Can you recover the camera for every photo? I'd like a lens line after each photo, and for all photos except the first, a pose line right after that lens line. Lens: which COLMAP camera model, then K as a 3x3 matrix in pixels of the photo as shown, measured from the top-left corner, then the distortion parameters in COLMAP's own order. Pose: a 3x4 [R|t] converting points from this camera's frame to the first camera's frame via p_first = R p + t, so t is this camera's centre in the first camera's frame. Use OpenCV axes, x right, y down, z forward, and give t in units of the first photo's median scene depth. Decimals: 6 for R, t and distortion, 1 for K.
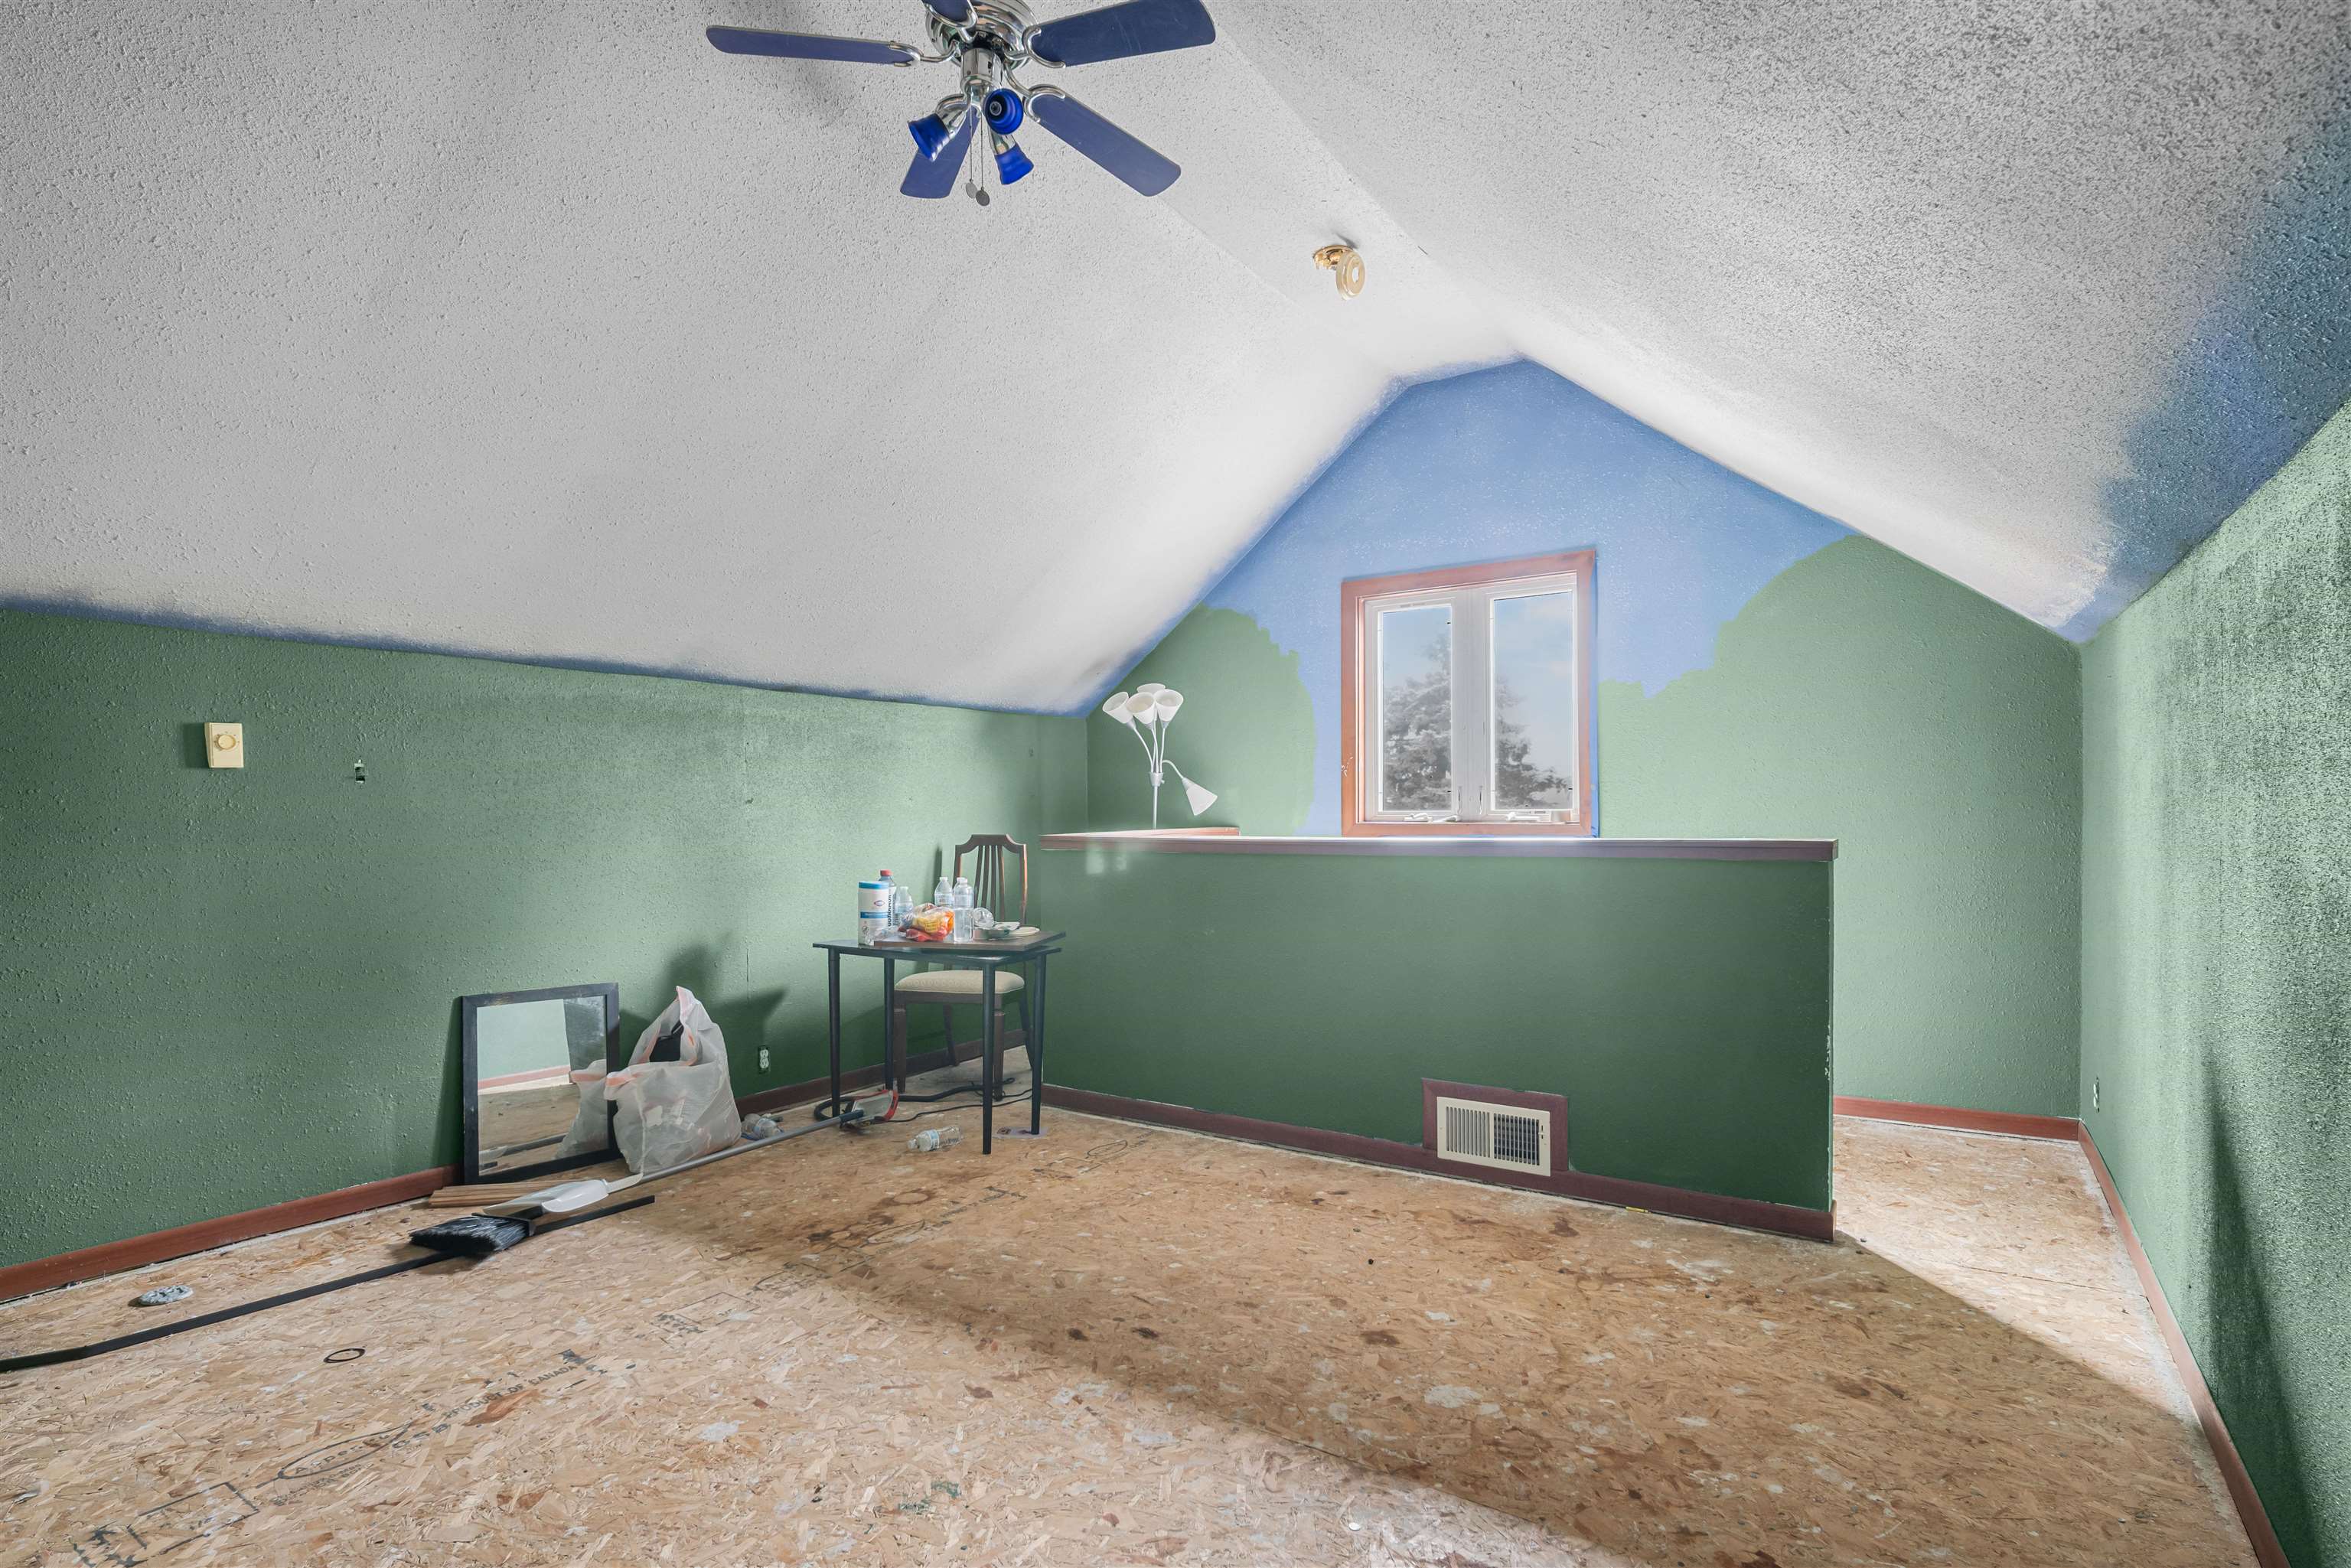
lens RADIAL K [[1150.8, 0, 1171.3], [0, 1150.8, 809.1], [0, 0, 1]] dist [0.006262, -0.001265]
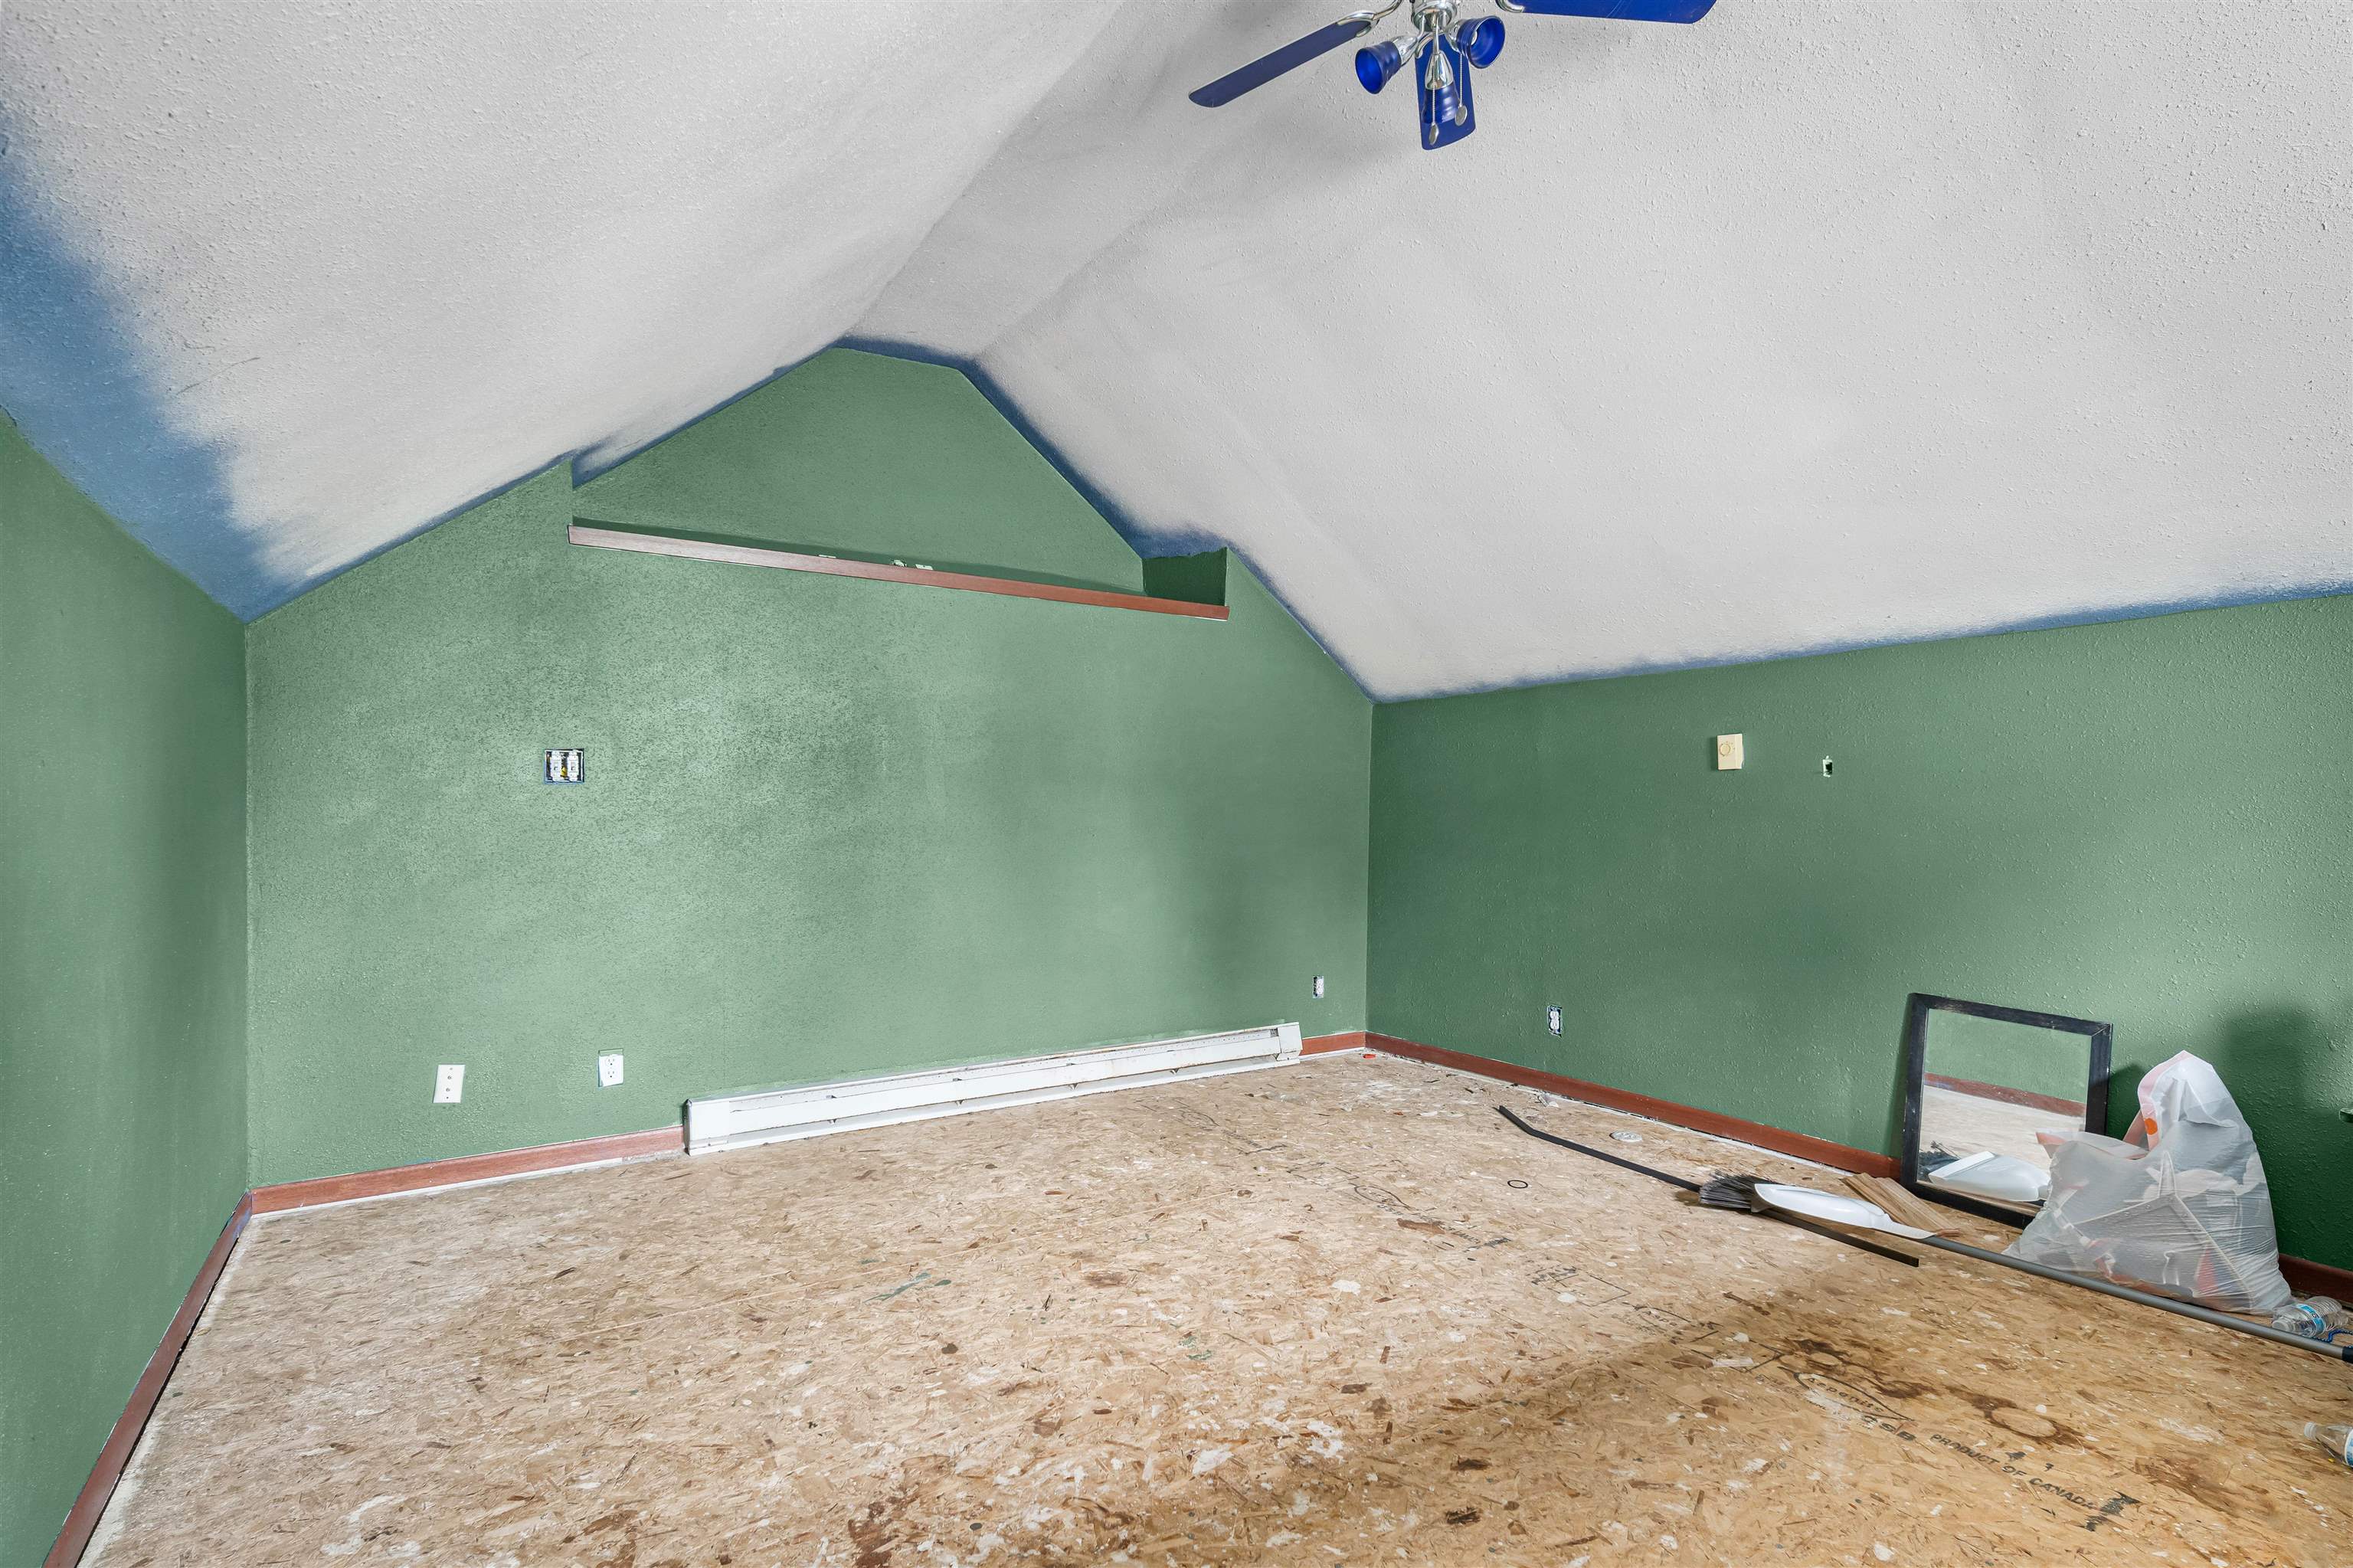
lens RADIAL K [[1151.8, 0, 1172.5], [0, 1151.8, 777.8], [0, 0, 1]] dist [0.006262, -0.001265]
pose [[-0.415556, -0.020718, -0.909332, 0.607024], [0.008900, 0.999600, -0.026842, 0.002770], [0.909524, -0.019247, -0.415205, 0.951891]]
